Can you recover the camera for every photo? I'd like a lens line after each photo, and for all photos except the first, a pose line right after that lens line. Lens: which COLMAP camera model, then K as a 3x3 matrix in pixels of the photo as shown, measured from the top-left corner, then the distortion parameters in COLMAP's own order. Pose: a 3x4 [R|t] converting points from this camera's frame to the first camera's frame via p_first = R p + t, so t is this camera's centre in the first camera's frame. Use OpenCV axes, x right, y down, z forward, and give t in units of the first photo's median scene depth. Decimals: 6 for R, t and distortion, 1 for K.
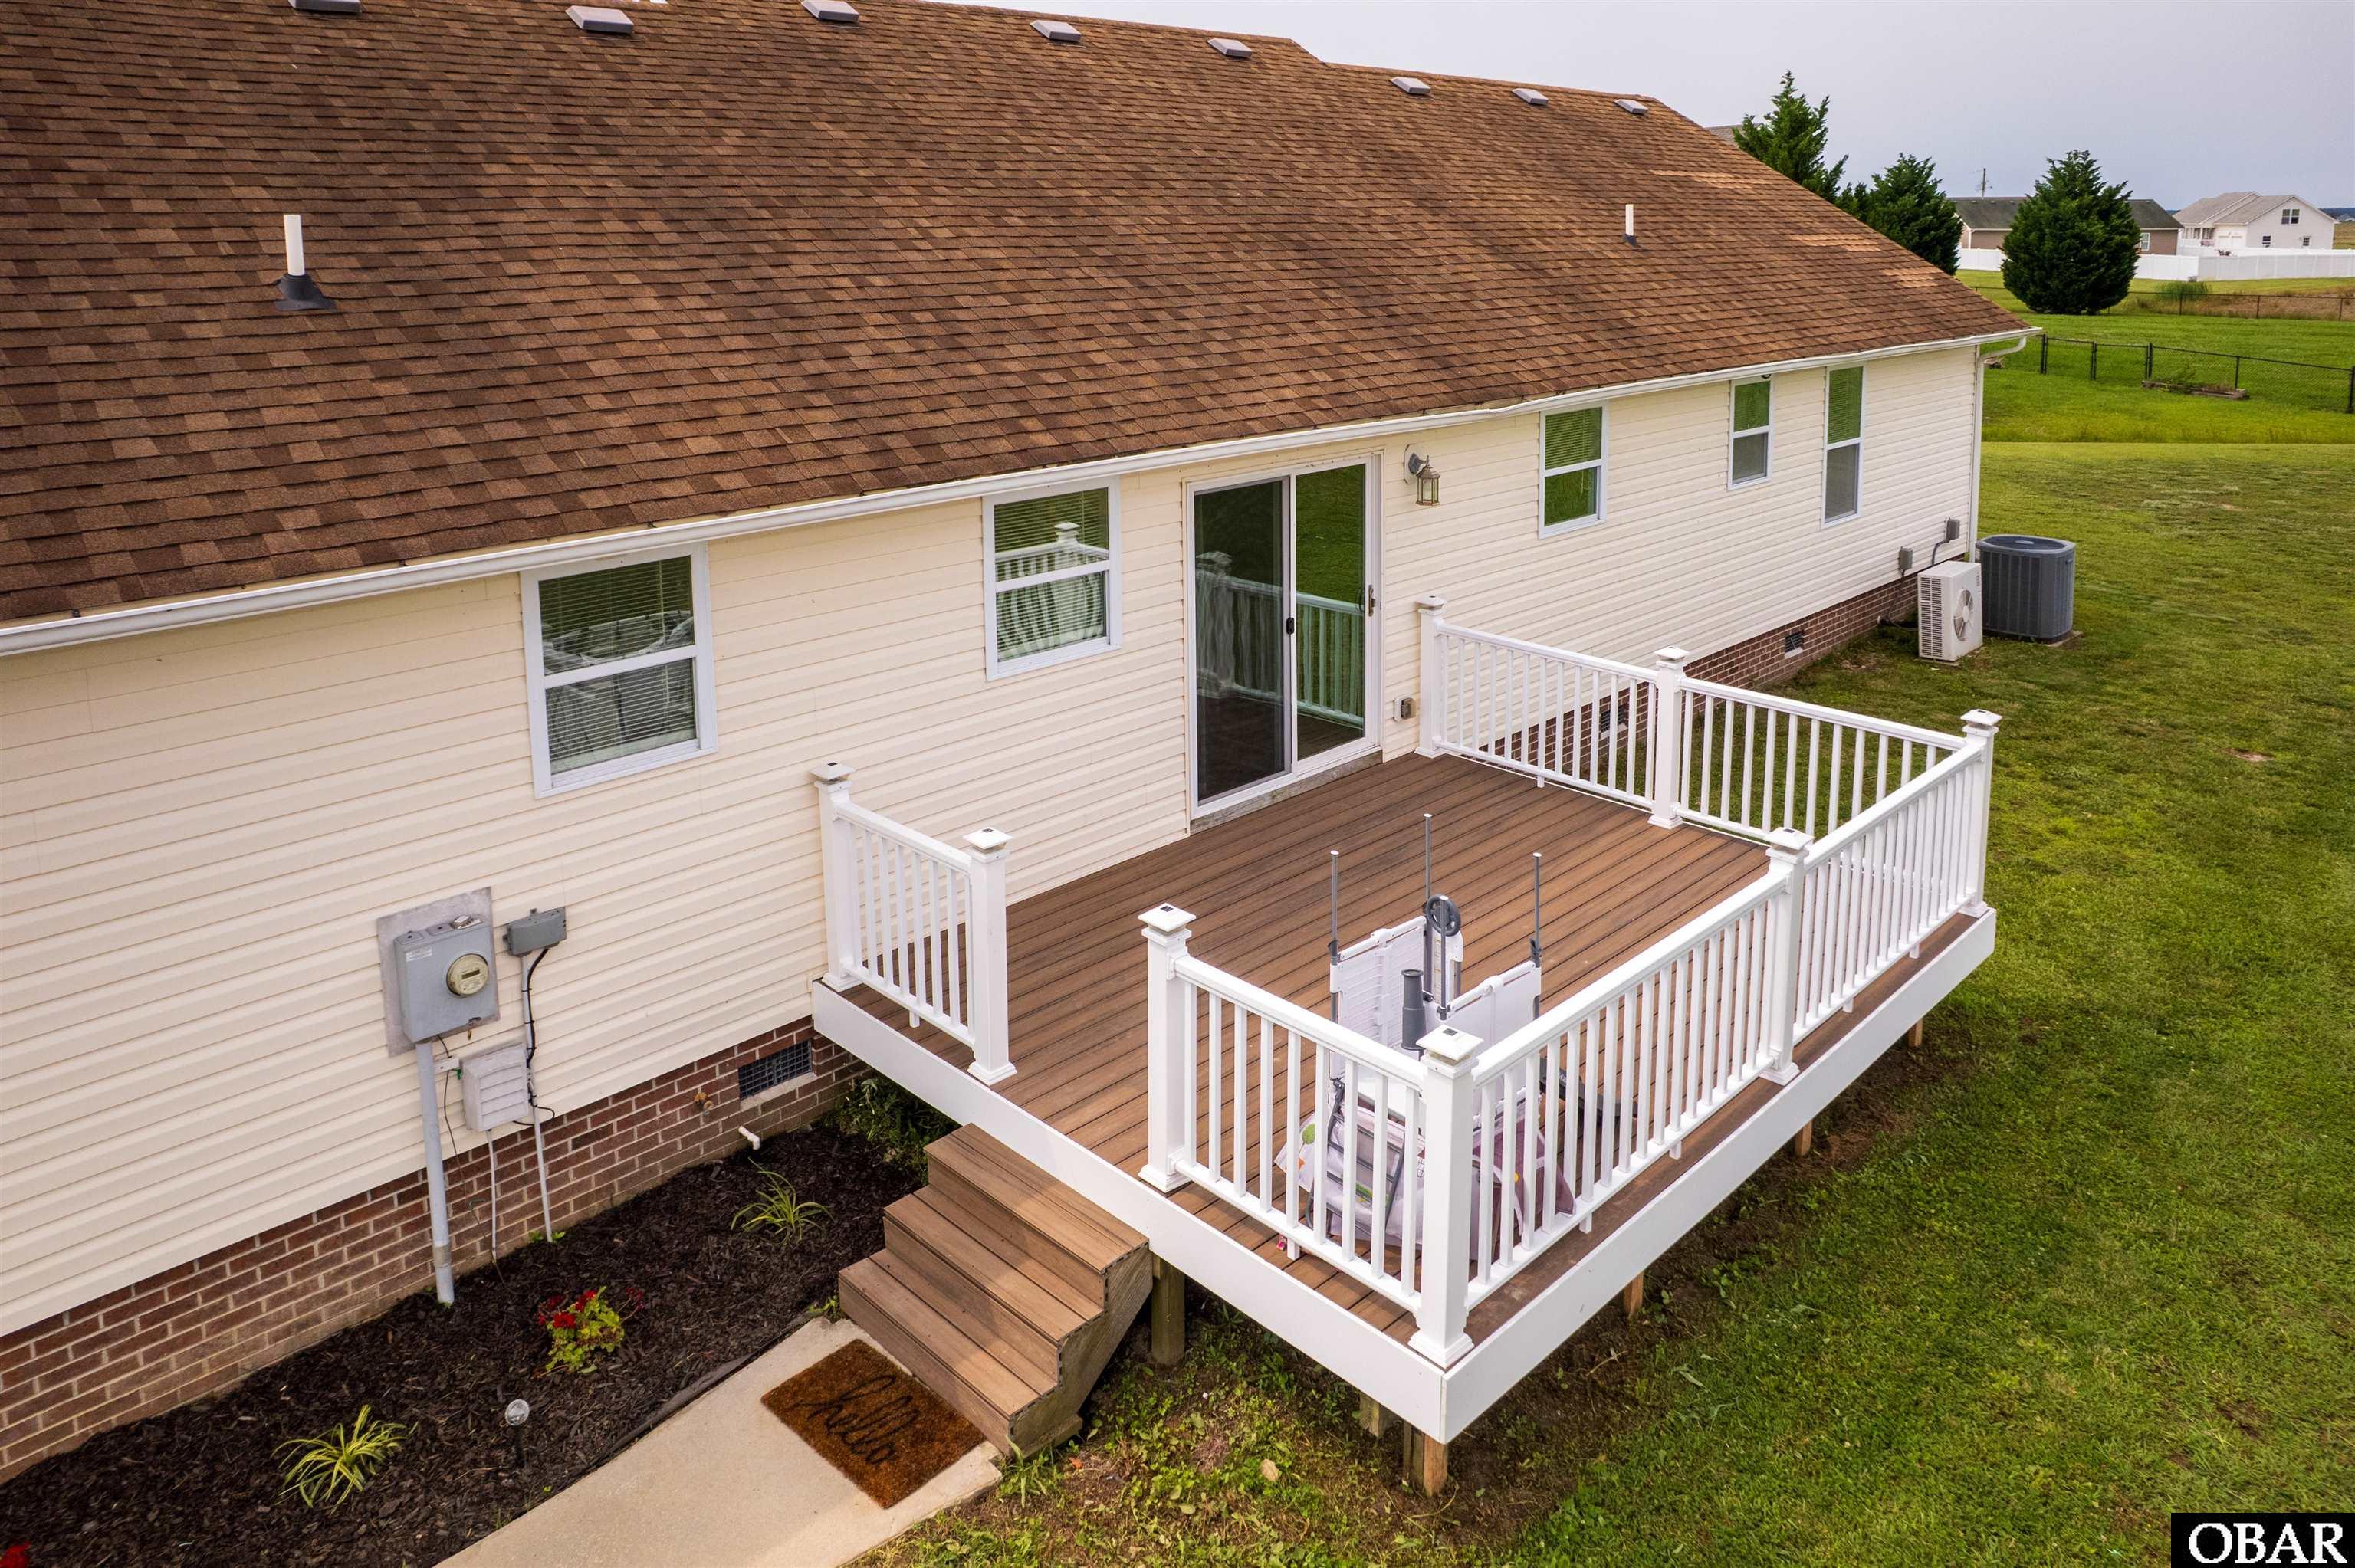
lens RADIAL K [[1585.2, 0, 1143.8], [0, 1585.2, 457.8], [0, 0, 1]] dist [0.002535, 0.006429]
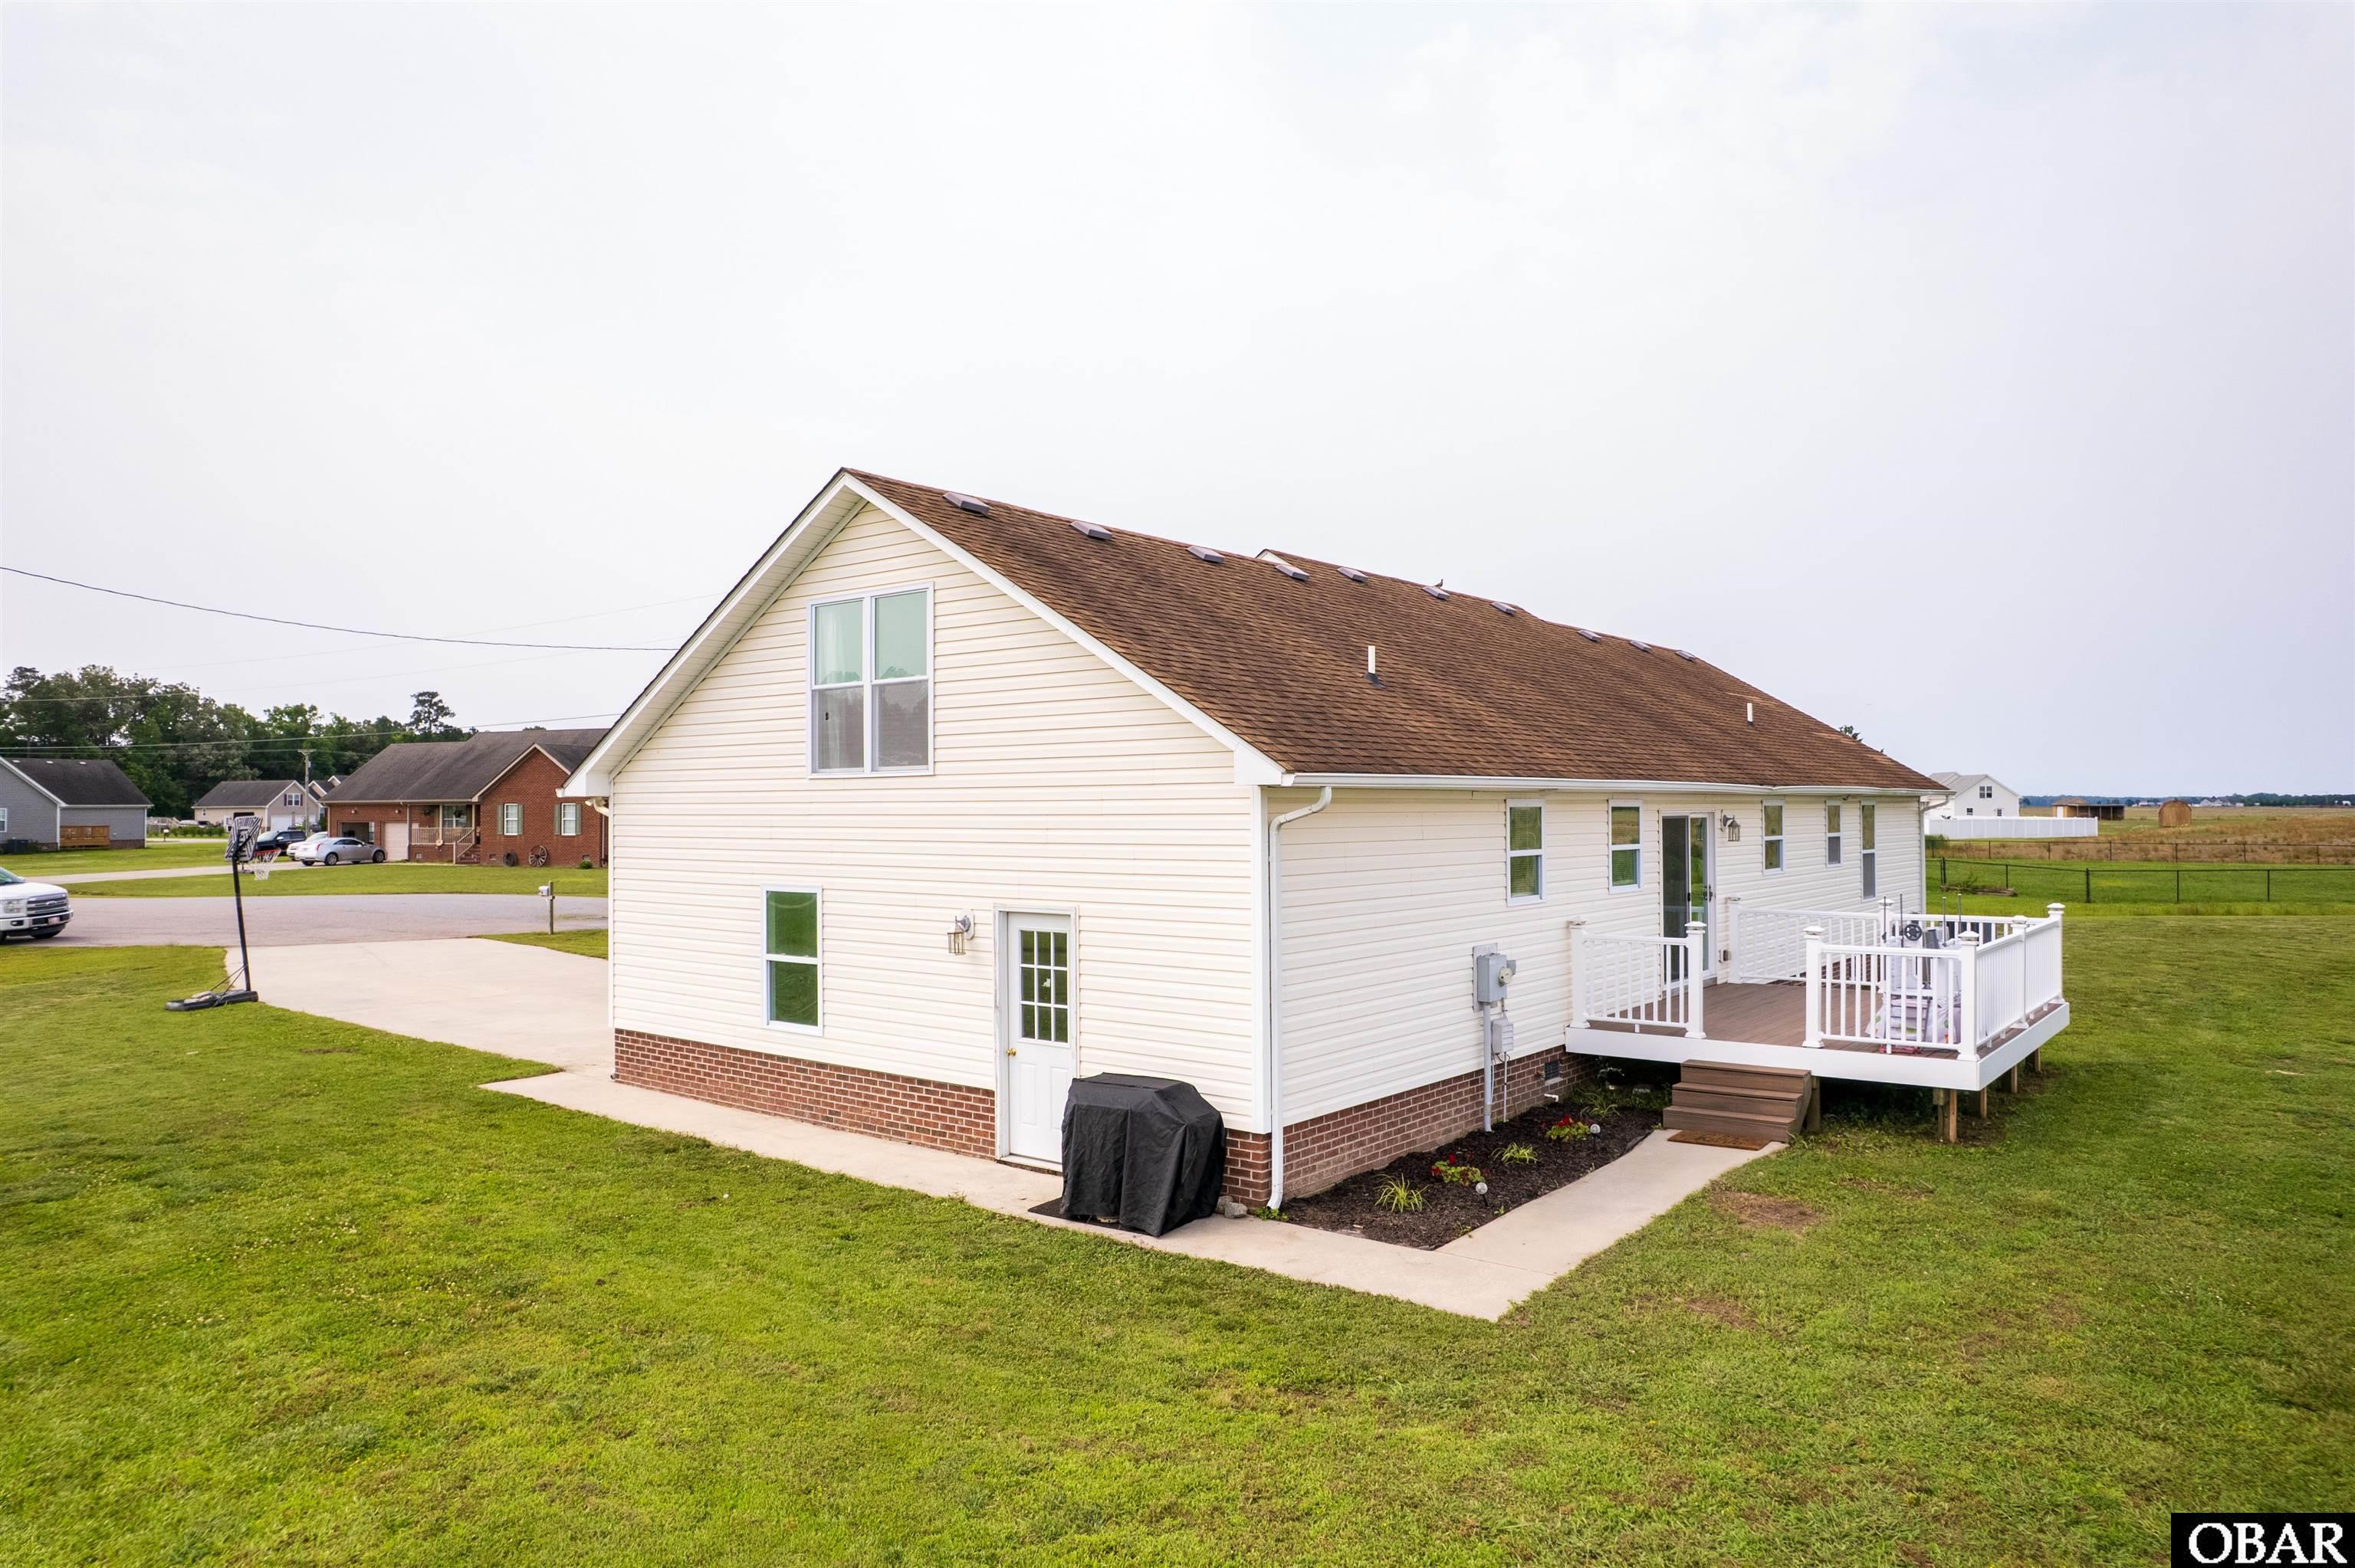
lens RADIAL K [[1510.1, 0, 1177.5], [0, 1510.1, 784.0], [0, 0, 1]] dist [-0.029820, 0.000061]
pose [[0.991480, 0.000036, 0.130261, -0.887798], [0.021024, 0.986845, -0.160298, 0.298246], [-0.128553, 0.161671, 0.978436, -0.820952]]
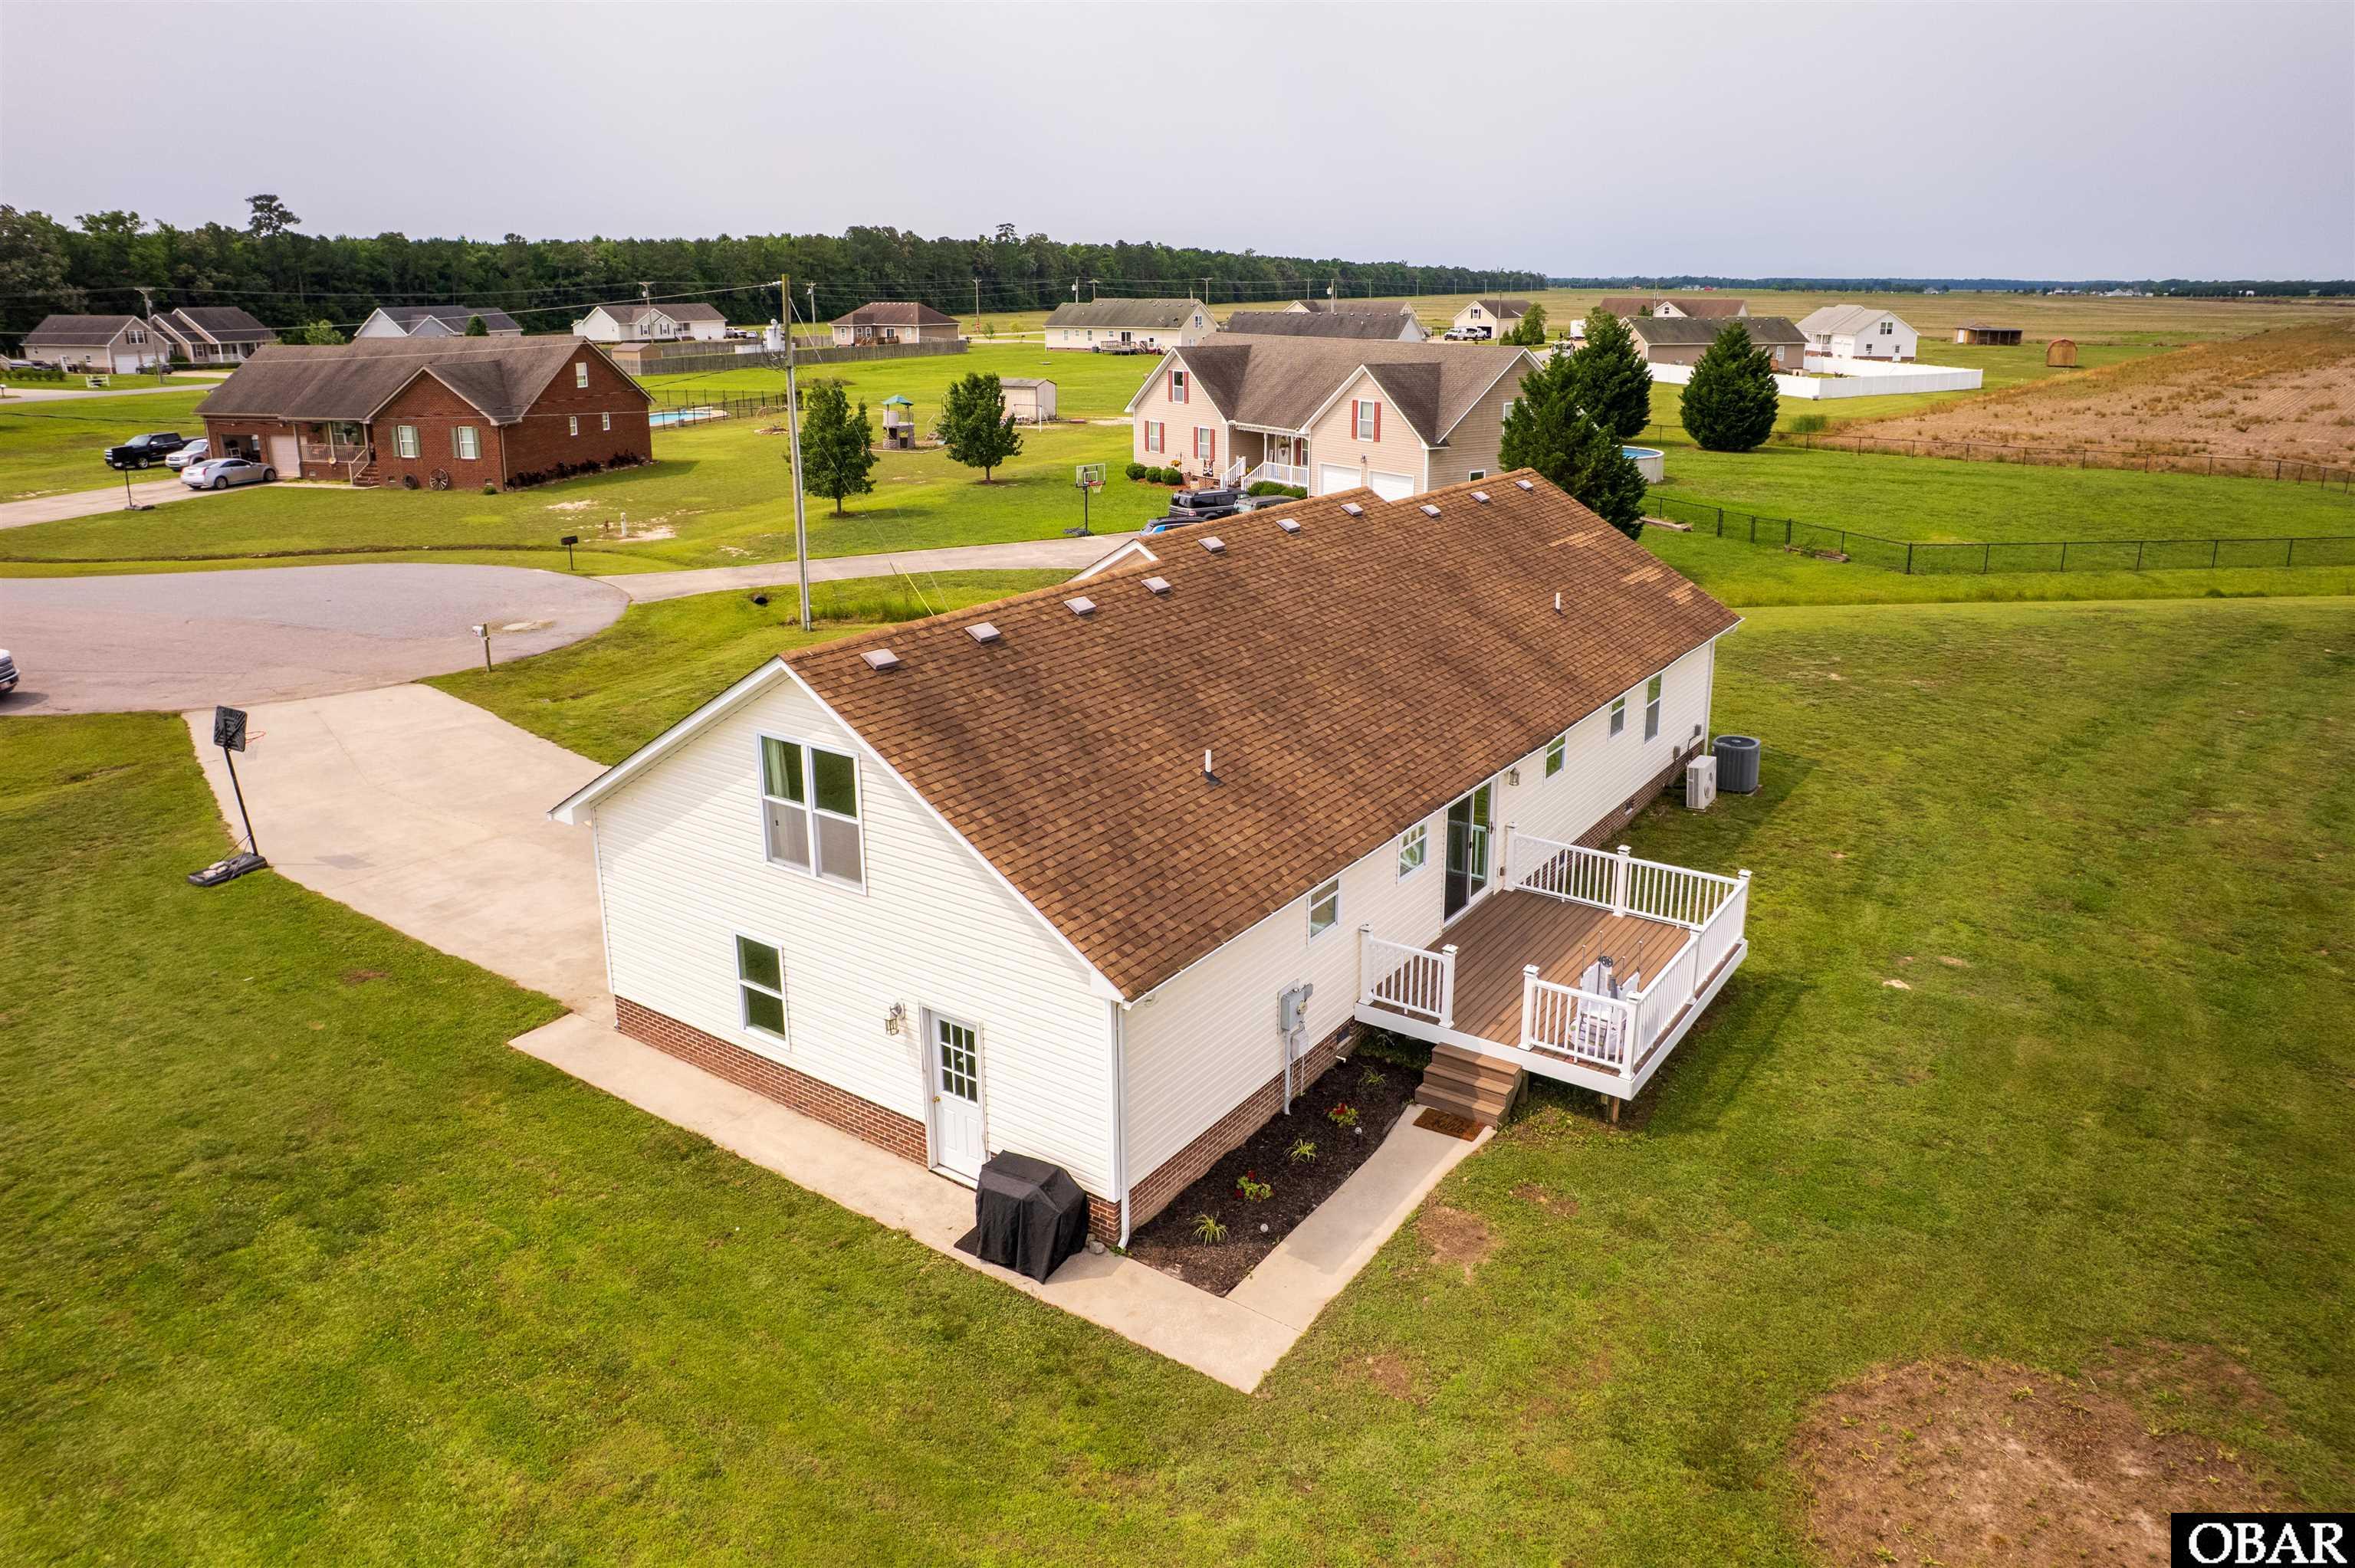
lens RADIAL K [[1512.9, 0, 1187.2], [0, 1512.9, 702.8], [0, 0, 1]] dist [-0.009714, 0.003583]
pose [[0.981100, -0.050667, 0.186753, -0.878158], [0.029833, 0.993178, 0.112727, -0.445265], [-0.191190, -0.105025, 0.975918, -1.311979]]
